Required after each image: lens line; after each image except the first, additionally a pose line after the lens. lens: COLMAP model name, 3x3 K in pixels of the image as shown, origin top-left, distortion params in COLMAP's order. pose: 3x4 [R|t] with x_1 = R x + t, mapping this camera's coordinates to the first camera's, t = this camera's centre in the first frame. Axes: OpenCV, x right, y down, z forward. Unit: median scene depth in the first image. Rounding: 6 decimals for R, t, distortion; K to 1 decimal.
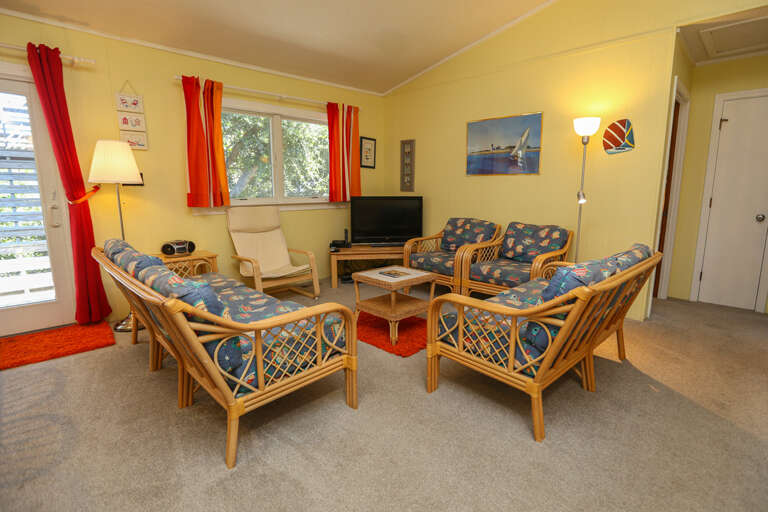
lens RADIAL K [[382.1, 0, 384.0], [0, 382.1, 256.0], [0, 0, 1]] dist [-0.004689, -0.001072]
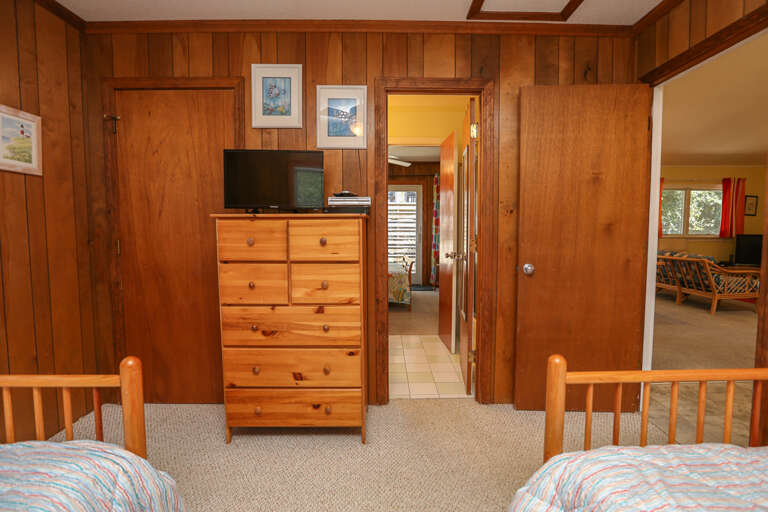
lens RADIAL K [[382.1, 0, 384.0], [0, 382.1, 256.0], [0, 0, 1]] dist [-0.004689, -0.001072]
pose [[0.744831, 0.054529, -0.665021, -0.123437], [-0.118893, 0.991552, -0.051859, 0.191179], [0.656575, 0.117693, 0.745022, -1.138315]]
